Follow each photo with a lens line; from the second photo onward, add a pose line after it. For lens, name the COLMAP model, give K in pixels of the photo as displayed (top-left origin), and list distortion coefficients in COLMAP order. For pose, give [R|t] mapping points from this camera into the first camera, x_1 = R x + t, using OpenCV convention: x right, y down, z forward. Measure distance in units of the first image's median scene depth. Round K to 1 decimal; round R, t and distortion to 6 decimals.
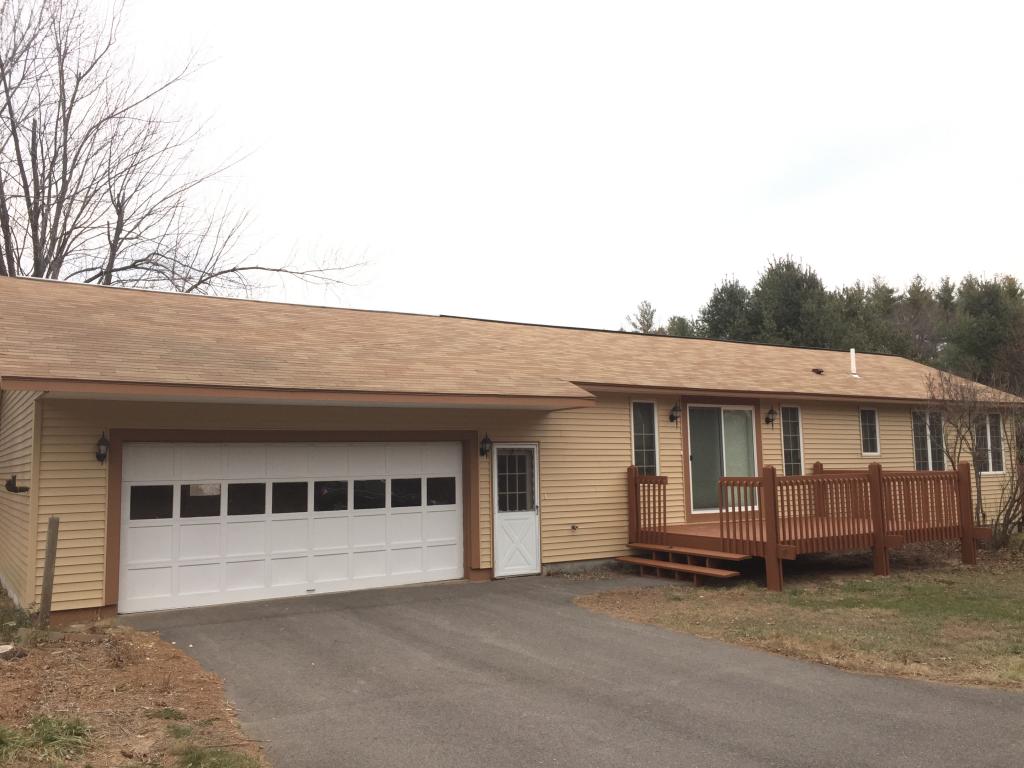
lens RADIAL K [[867.3, 0, 512.0], [0, 867.3, 384.0], [0, 0, 1]] dist [0.050229, -0.000808]
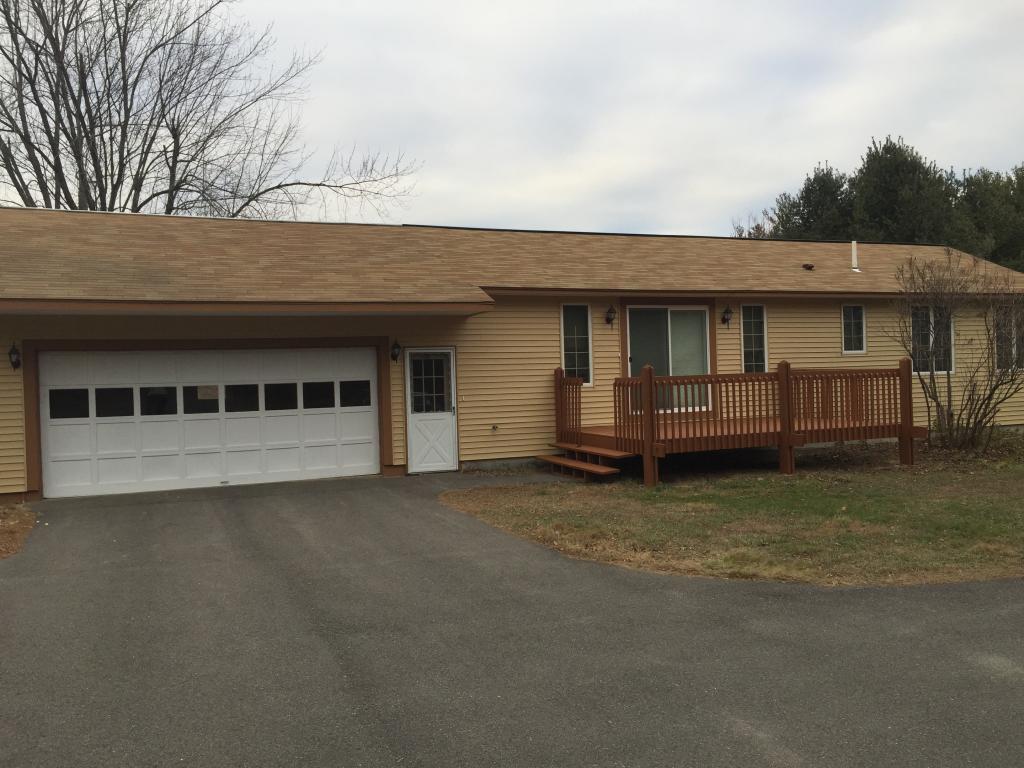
lens RADIAL K [[867.3, 0, 512.0], [0, 867.3, 384.0], [0, 0, 1]] dist [0.050229, -0.000808]
pose [[0.983185, -0.007649, -0.182452, 0.289004], [0.027533, 0.993910, 0.106703, 0.002841], [0.180525, -0.109932, 0.977408, -0.008028]]
